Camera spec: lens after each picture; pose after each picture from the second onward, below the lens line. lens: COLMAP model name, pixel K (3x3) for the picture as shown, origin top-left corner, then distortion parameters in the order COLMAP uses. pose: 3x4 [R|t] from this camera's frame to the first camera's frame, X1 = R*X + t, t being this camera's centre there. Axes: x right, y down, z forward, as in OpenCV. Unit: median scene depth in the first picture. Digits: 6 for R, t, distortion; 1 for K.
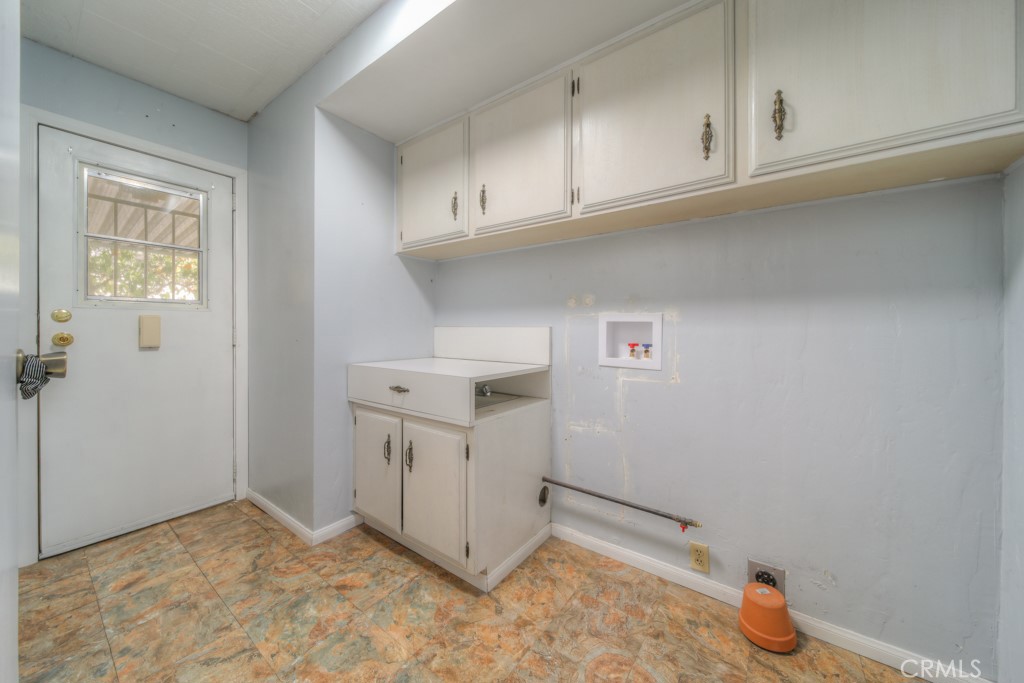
lens RADIAL K [[363.3, 0, 507.0], [0, 363.3, 333.3], [0, 0, 1]] dist [-0.002144, -0.000066]
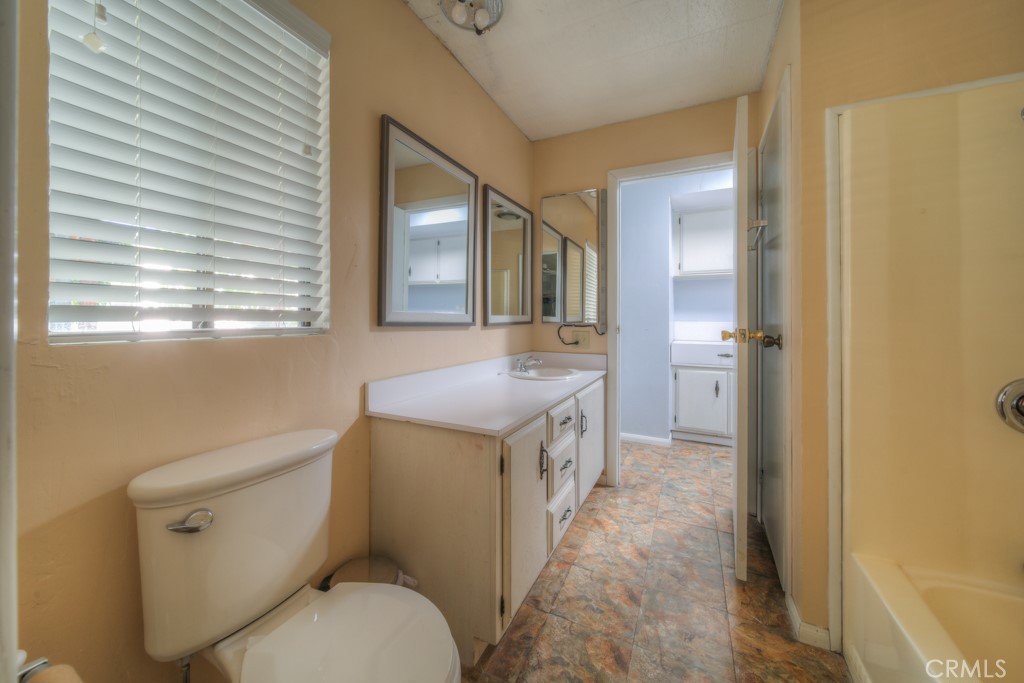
lens RADIAL K [[363.3, 0, 515.6], [0, 363.3, 324.3], [0, 0, 1]] dist [-0.002144, -0.000066]
pose [[0.984409, -0.000331, 0.175895, -1.988086], [-0.001684, 0.999935, 0.011310, -0.028292], [-0.175887, -0.011430, 0.984344, -0.742560]]
